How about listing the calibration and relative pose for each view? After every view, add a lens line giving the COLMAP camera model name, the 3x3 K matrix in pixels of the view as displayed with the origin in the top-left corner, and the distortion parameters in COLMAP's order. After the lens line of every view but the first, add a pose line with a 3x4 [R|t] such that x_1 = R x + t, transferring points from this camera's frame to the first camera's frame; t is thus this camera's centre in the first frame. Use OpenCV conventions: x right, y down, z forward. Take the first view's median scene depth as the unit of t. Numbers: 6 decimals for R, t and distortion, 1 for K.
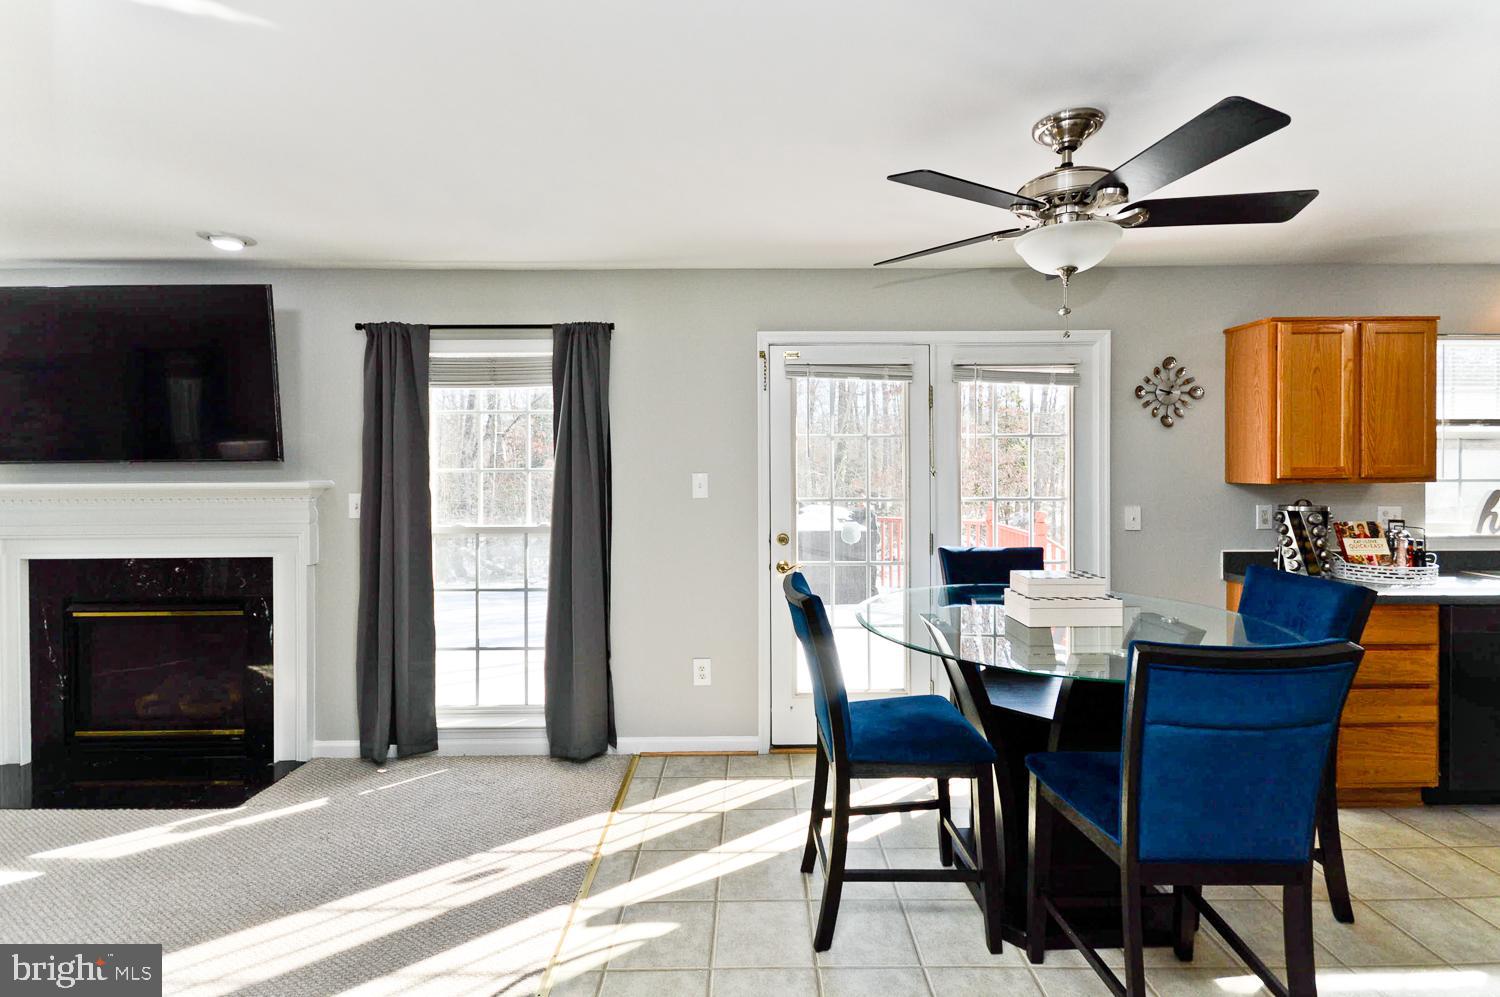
lens RADIAL K [[675.6, 0, 731.1], [0, 675.6, 476.0], [0, 0, 1]] dist [0.009191, -0.002028]
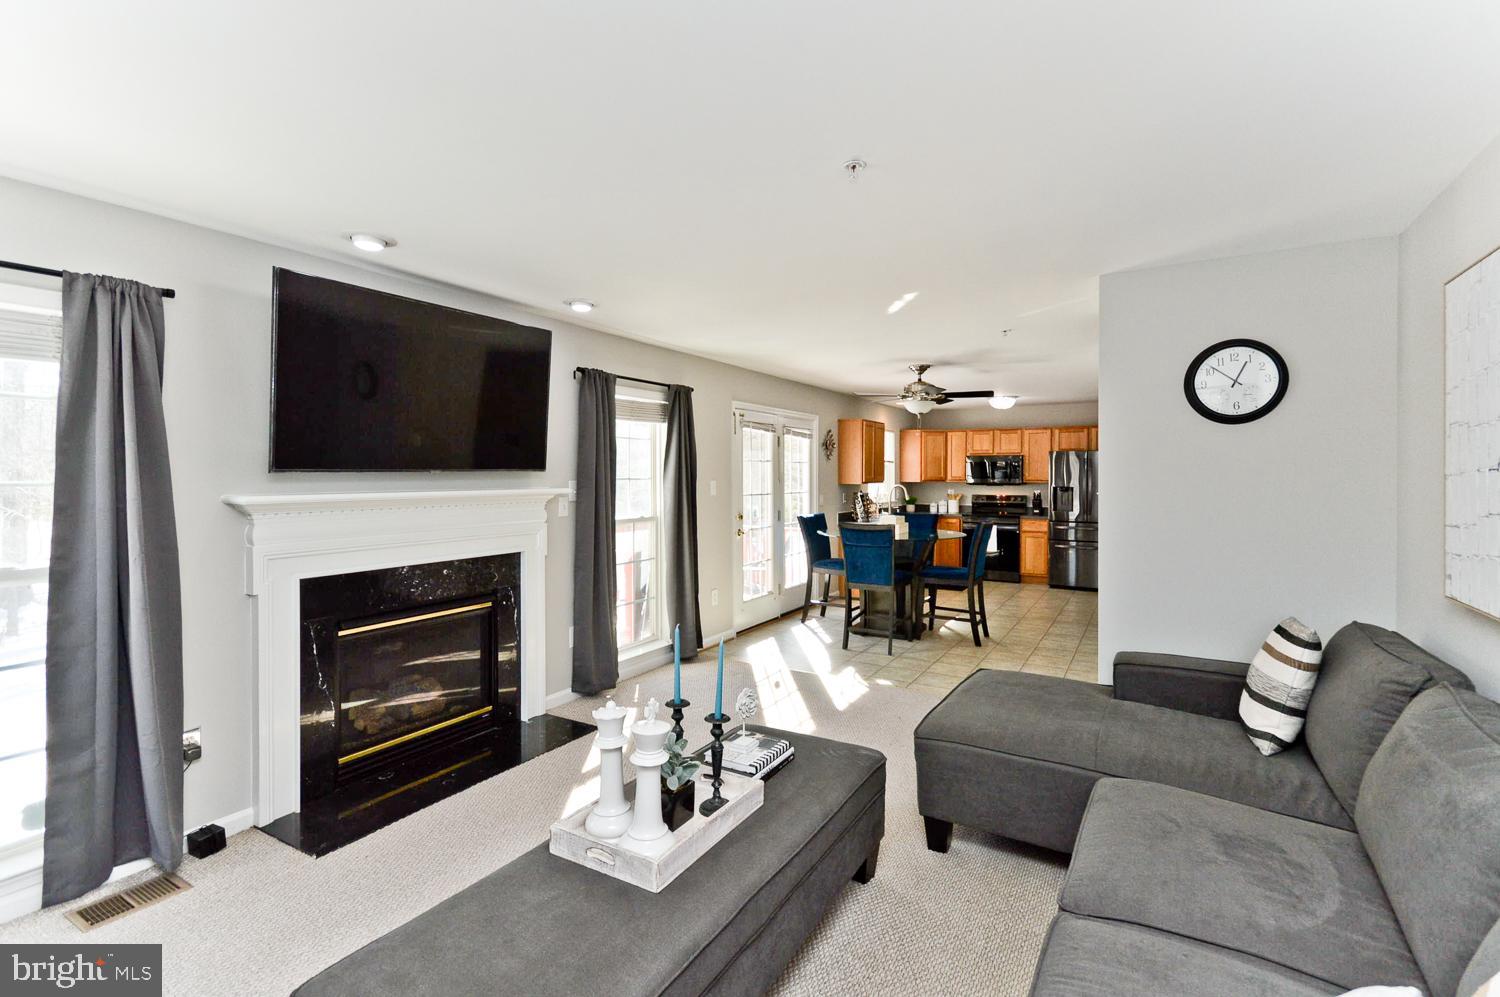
lens RADIAL K [[675.6, 0, 757.6], [0, 675.6, 481.8], [0, 0, 1]] dist [0.009191, -0.002028]
pose [[0.514286, -0.004380, 0.857607, -1.482521], [0.005404, 0.999984, 0.001866, -0.003285], [-0.857602, 0.003675, 0.514302, 0.028899]]
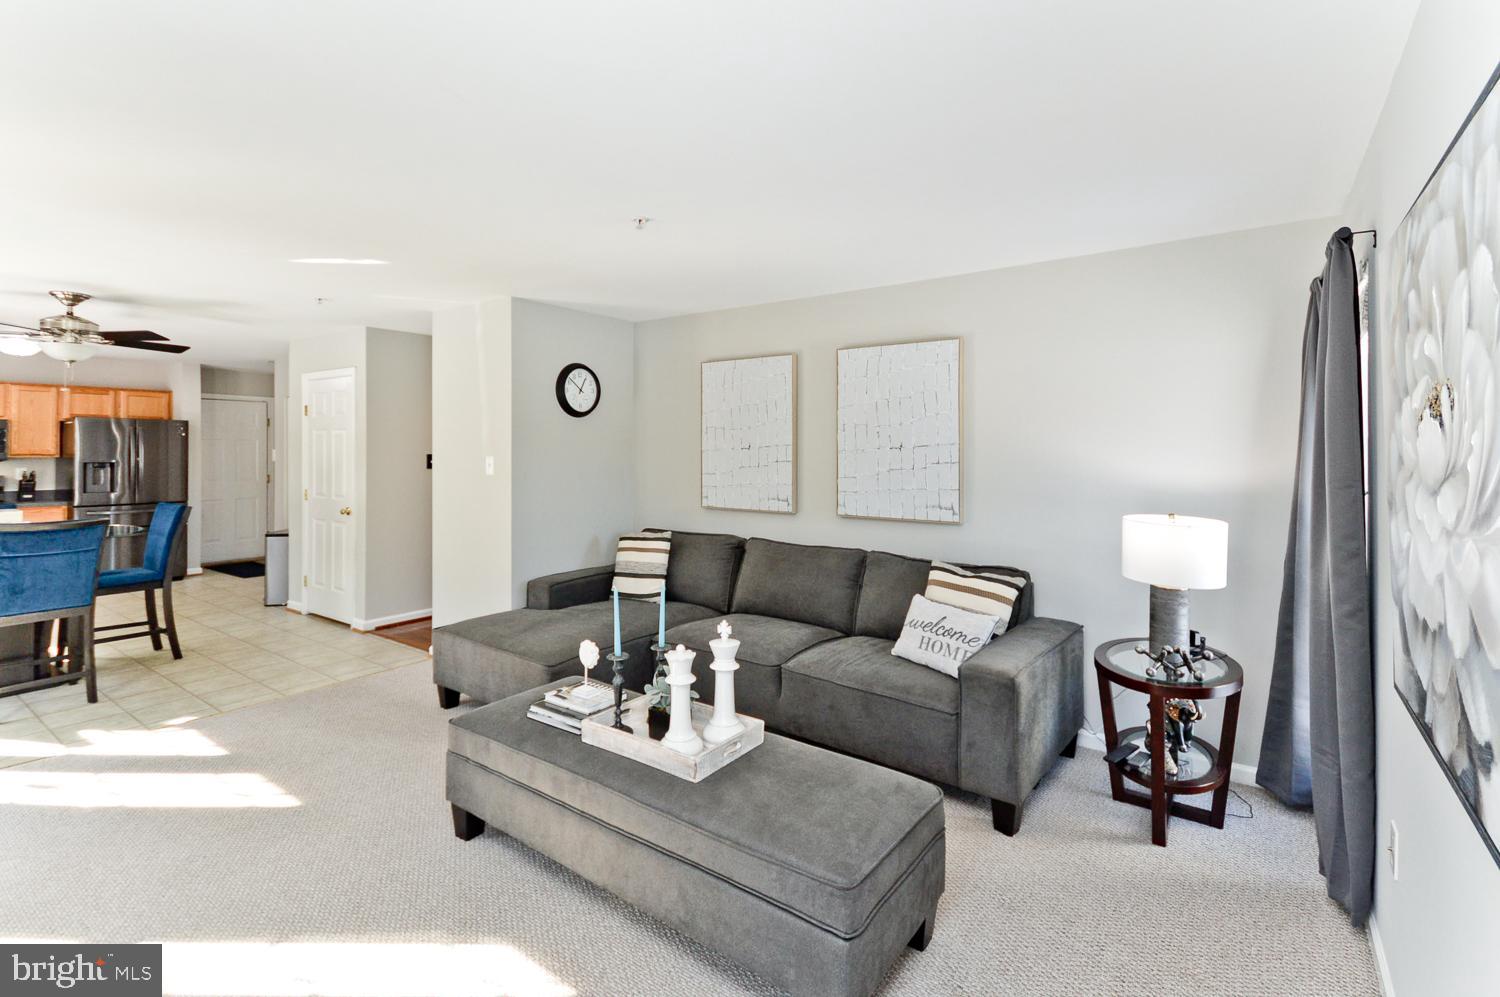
lens RADIAL K [[675.6, 0, 749.8], [0, 675.6, 450.5], [0, 0, 1]] dist [0.009191, -0.002028]
pose [[-0.805220, 0.000289, 0.592976, -1.507155], [0.004483, 0.999974, 0.005599, -0.012320], [-0.592959, 0.007167, -0.805201, 0.875259]]
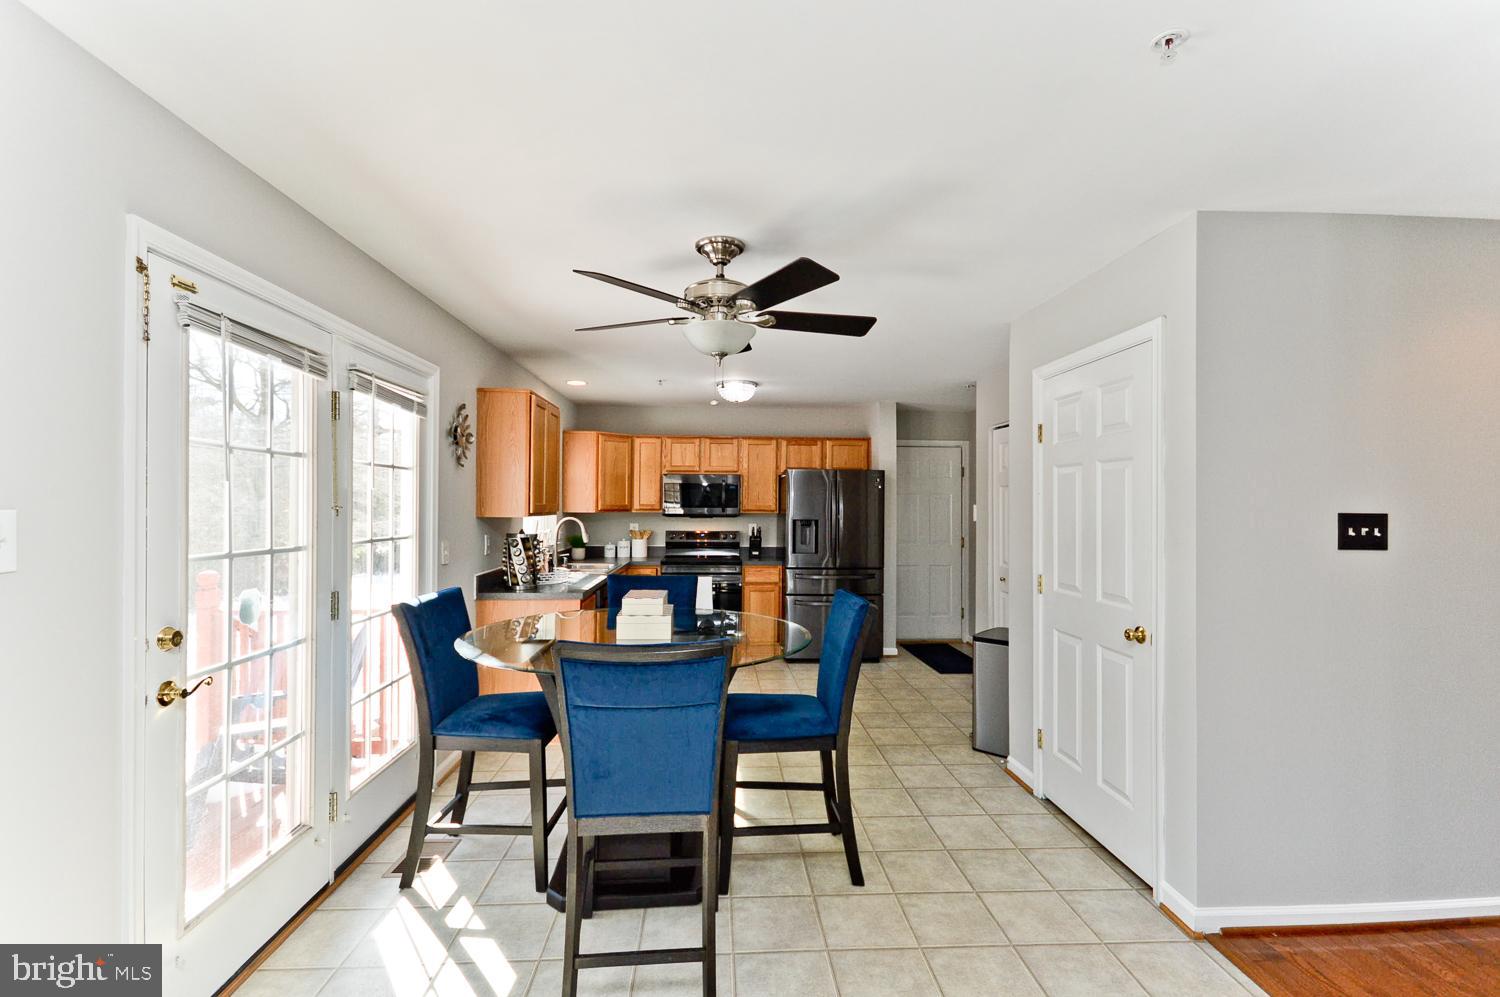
lens RADIAL K [[675.6, 0, 749.7], [0, 675.6, 502.8], [0, 0, 1]] dist [0.009191, -0.002028]
pose [[-0.036888, 0.008168, 0.999286, -0.467103], [0.003576, 0.999961, -0.008041, -0.003956], [-0.999313, 0.003277, -0.036916, 0.591694]]
